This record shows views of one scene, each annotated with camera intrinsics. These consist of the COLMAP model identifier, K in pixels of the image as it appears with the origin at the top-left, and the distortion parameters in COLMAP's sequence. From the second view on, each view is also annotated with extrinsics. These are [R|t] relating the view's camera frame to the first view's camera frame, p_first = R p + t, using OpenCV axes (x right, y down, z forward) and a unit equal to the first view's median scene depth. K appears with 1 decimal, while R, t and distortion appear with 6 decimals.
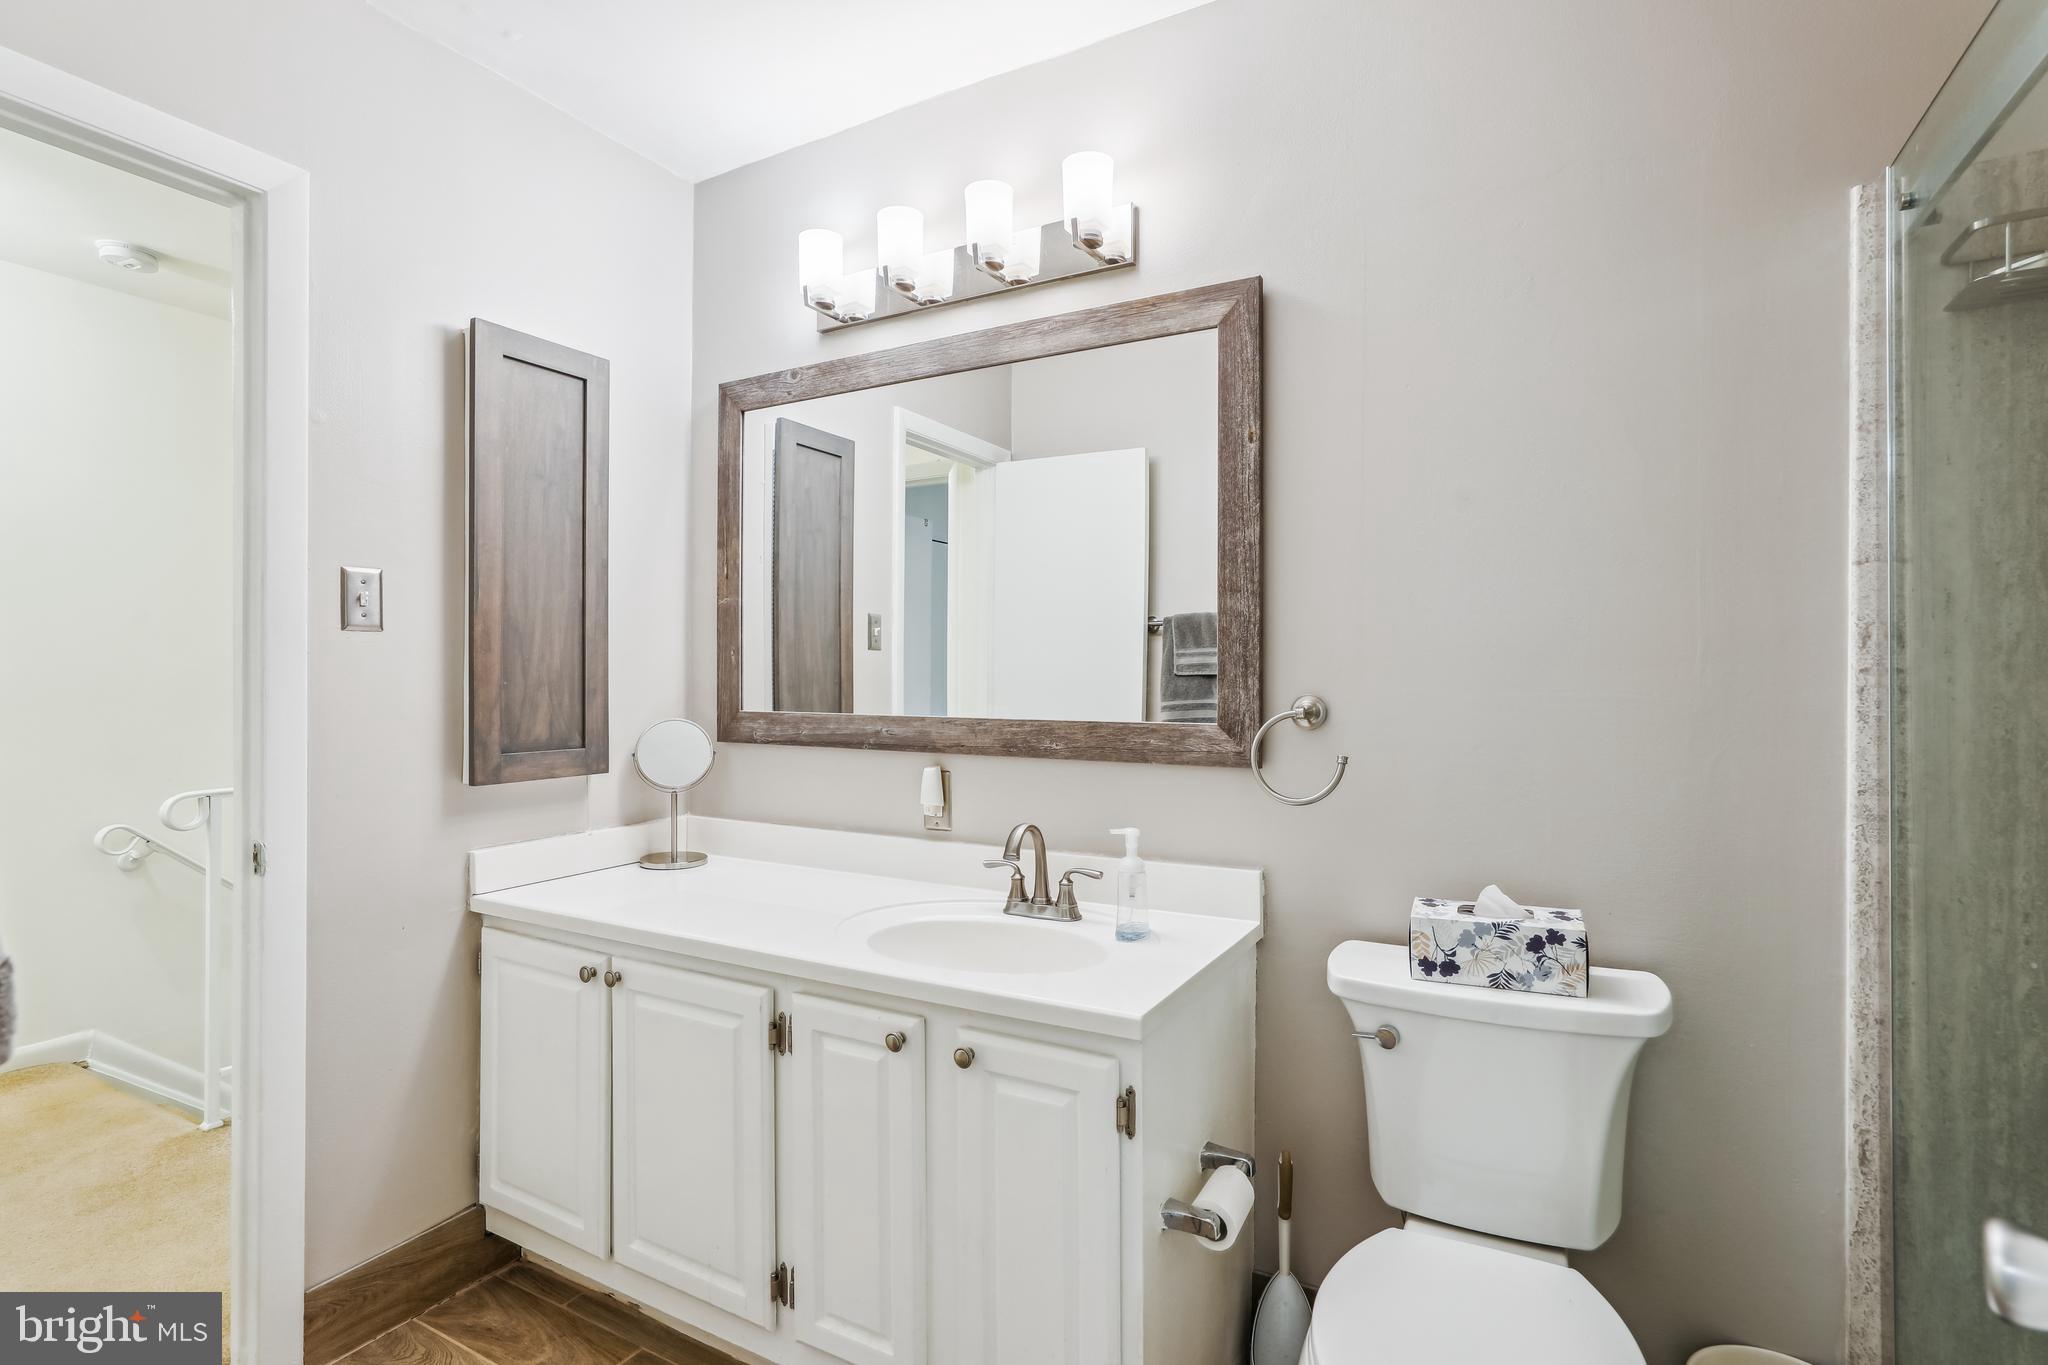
lens RADIAL K [[975.0, 0, 1029.2], [0, 975.0, 674.5], [0, 0, 1]] dist [-0.011036, 0.005446]
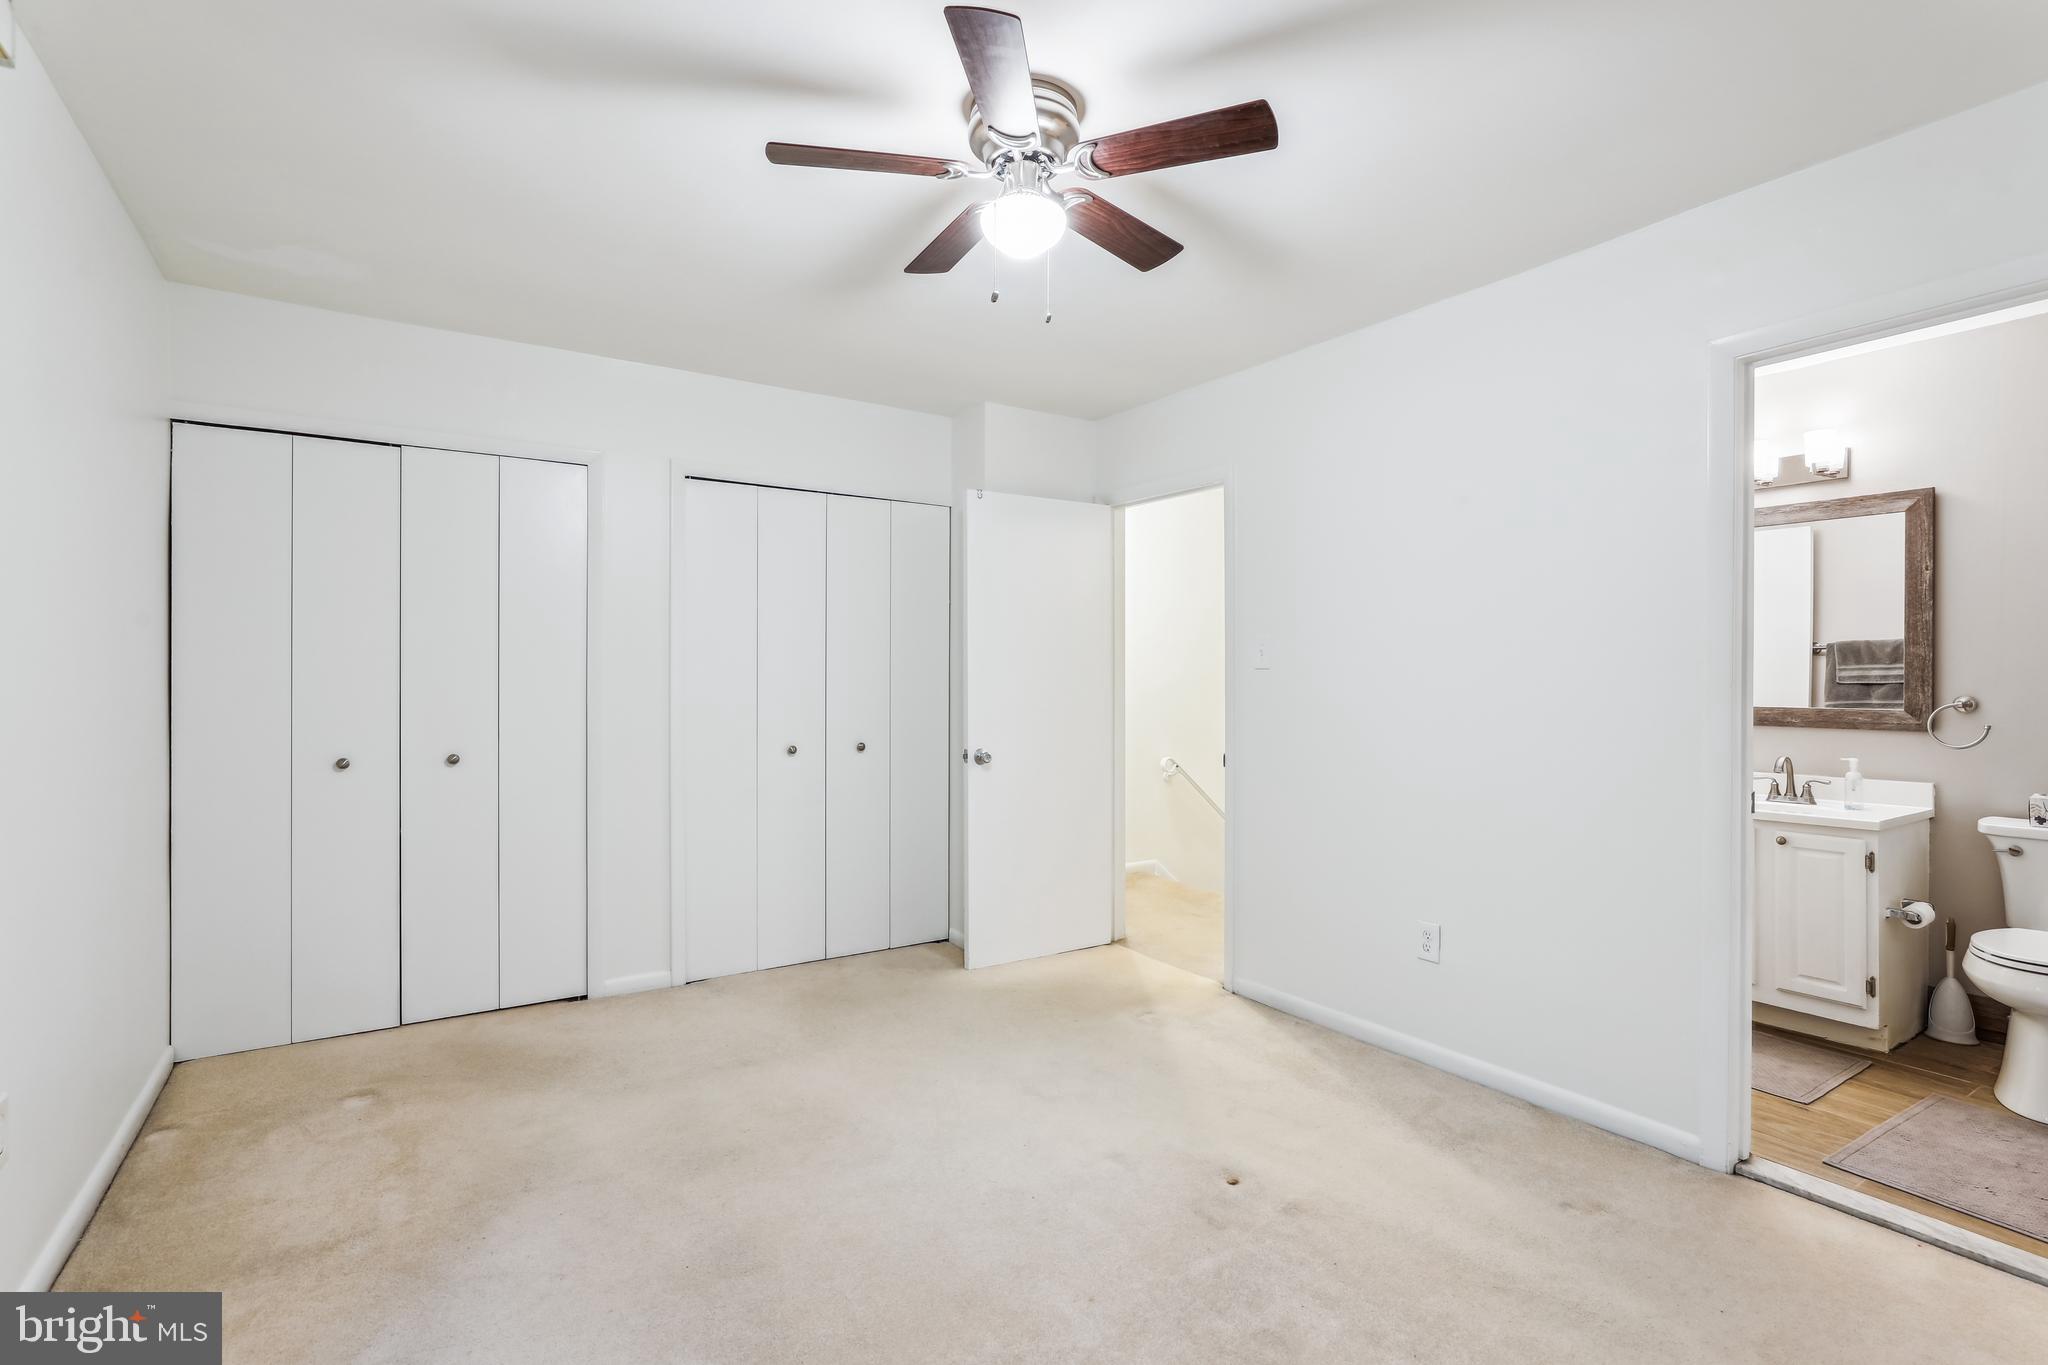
lens RADIAL K [[975.0, 0, 1023.0], [0, 975.0, 678.4], [0, 0, 1]] dist [-0.011036, 0.005446]
pose [[0.887103, 0.000627, -0.461571, -0.497304], [0.000256, 0.999998, 0.001850, -0.018636], [0.461571, -0.001759, 0.887102, -1.615726]]
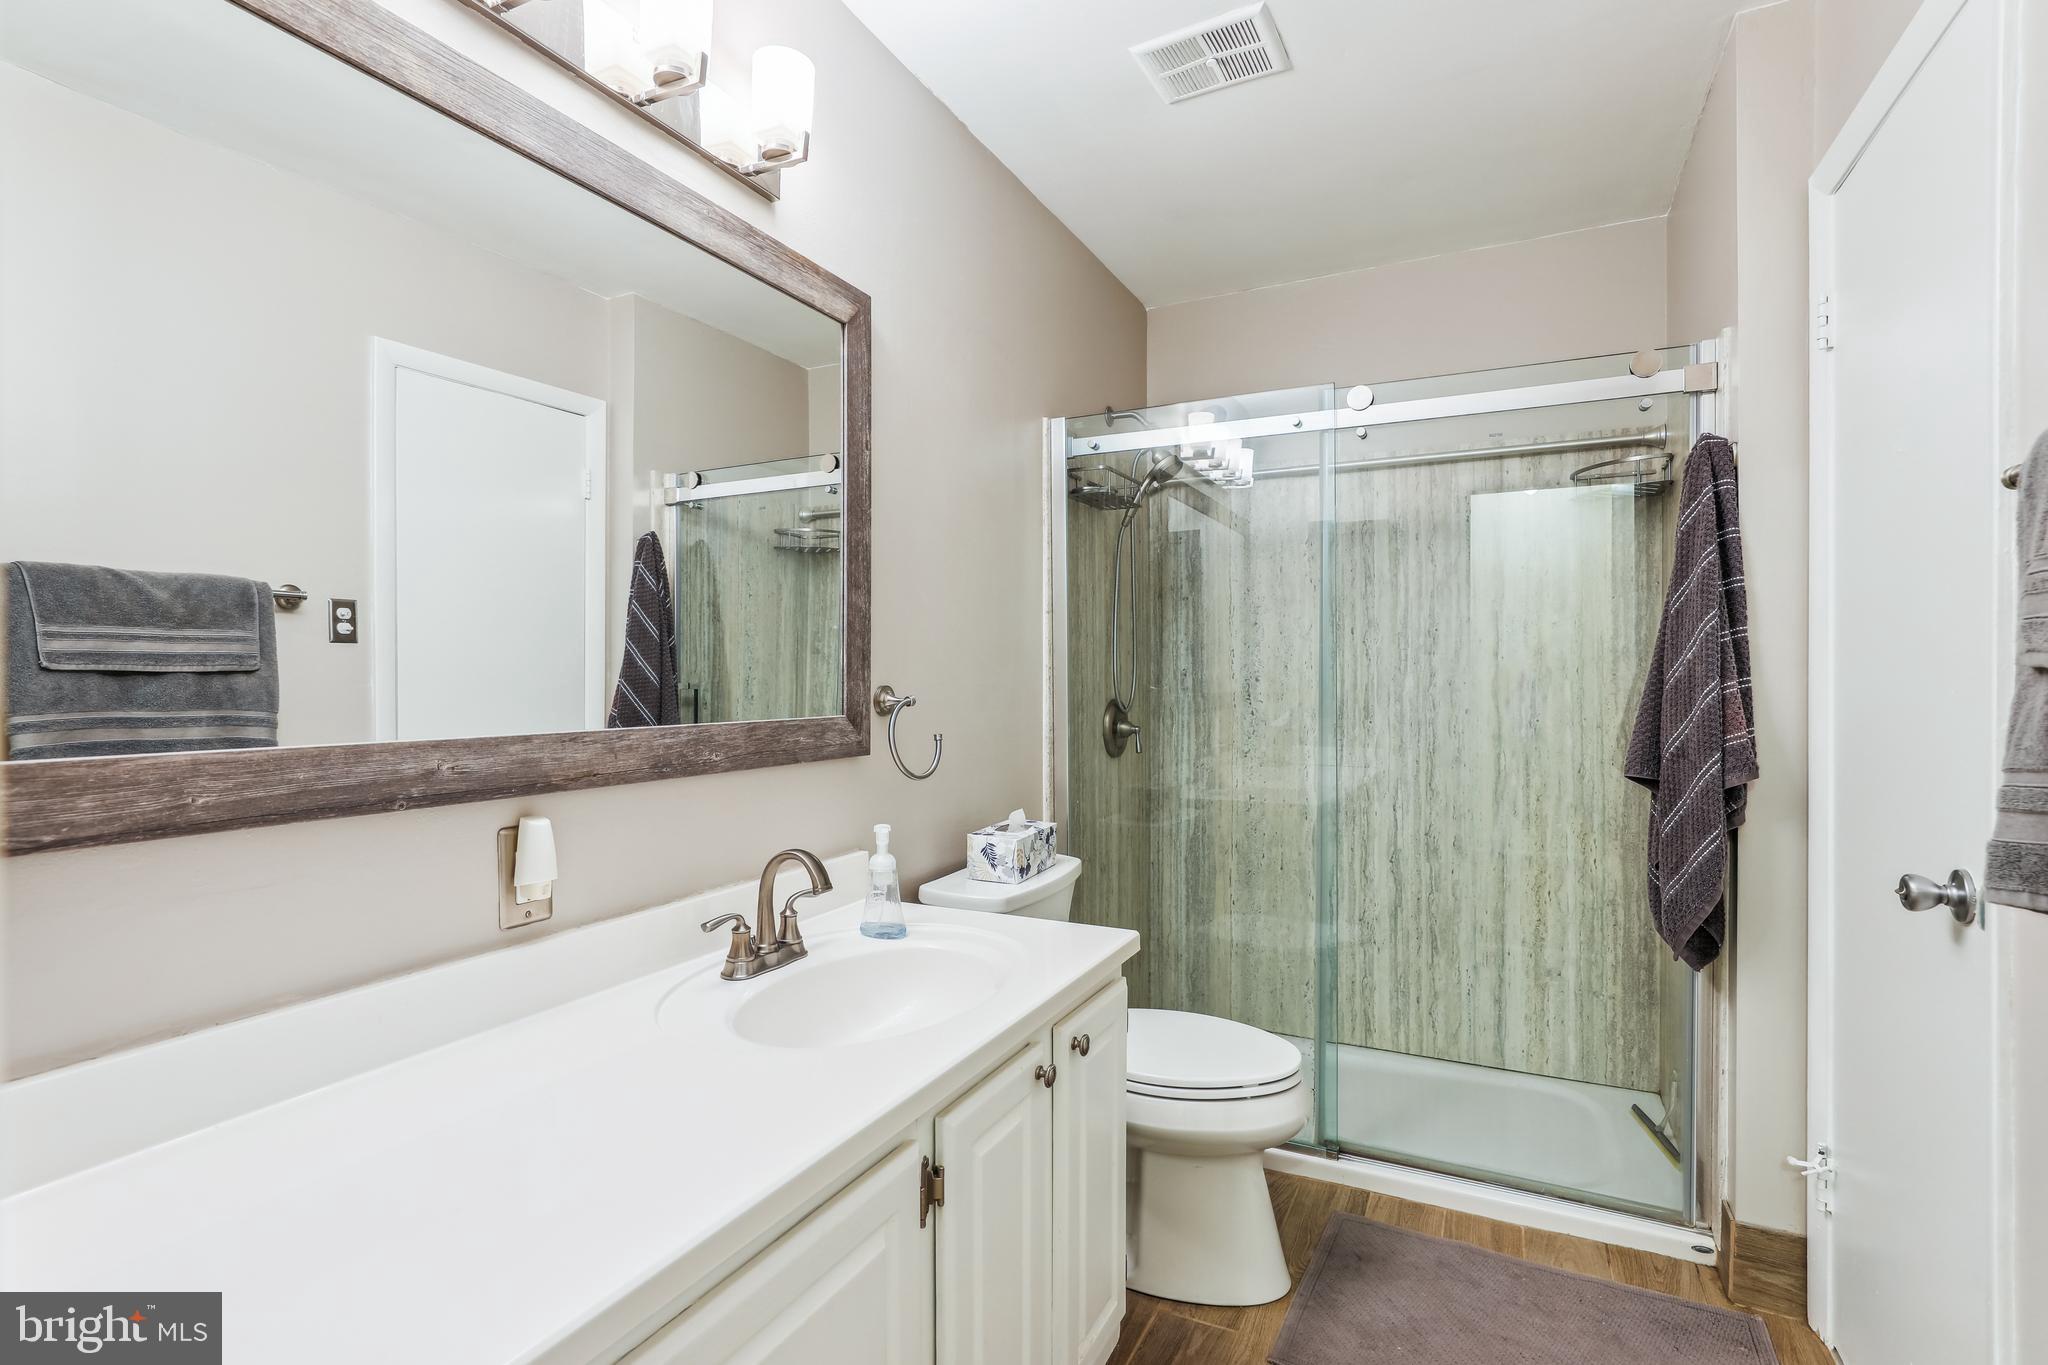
lens RADIAL K [[975.0, 0, 1021.9], [0, 975.0, 683.5], [0, 0, 1]] dist [-0.011036, 0.005446]
pose [[-0.039710, -0.005897, 0.999194, -0.829426], [0.001769, 0.999981, 0.005972, 0.011247], [-0.999210, 0.002005, -0.039699, 0.858062]]
